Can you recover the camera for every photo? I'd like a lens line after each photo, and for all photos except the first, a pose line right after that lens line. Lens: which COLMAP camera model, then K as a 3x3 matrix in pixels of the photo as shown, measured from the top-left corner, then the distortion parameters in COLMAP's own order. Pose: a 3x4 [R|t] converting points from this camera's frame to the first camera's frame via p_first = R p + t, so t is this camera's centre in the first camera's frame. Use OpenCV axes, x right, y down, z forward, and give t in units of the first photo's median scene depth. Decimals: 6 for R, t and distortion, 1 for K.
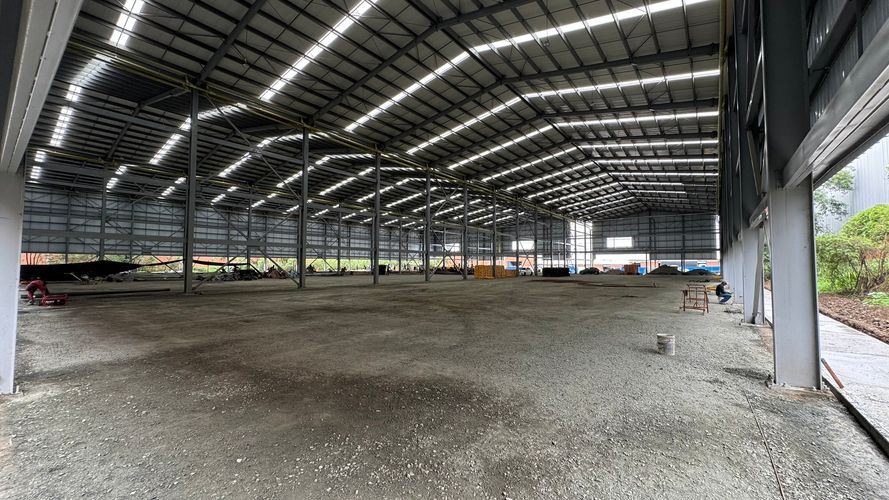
lens RADIAL K [[351.0, 0, 447.5], [0, 351.0, 248.1], [0, 0, 1]] dist [-0.007364, 0.000077]
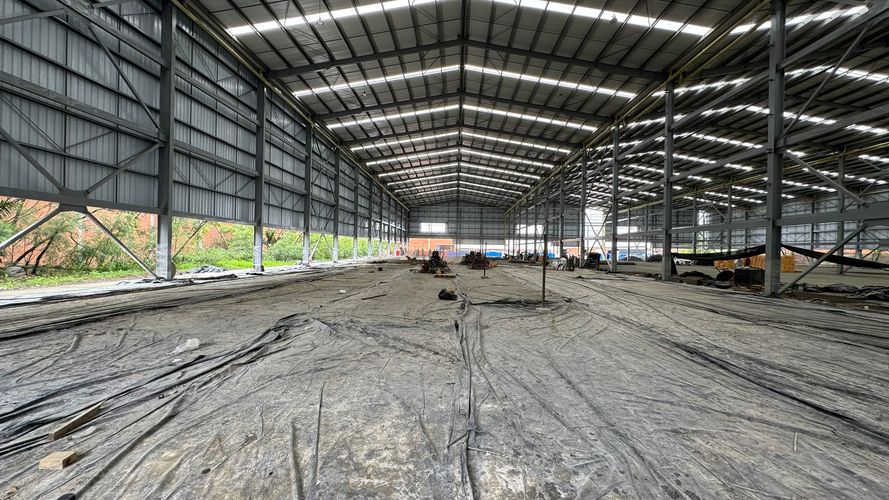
lens RADIAL K [[353.8, 0, 444.5], [0, 353.8, 250.0], [0, 0, 1]] dist [0.000365, -0.000100]
pose [[0.813251, 0.008295, 0.581853, -0.126916], [-0.041205, 0.998209, 0.043361, 0.003146], [-0.580452, -0.059239, 0.812137, 0.088545]]
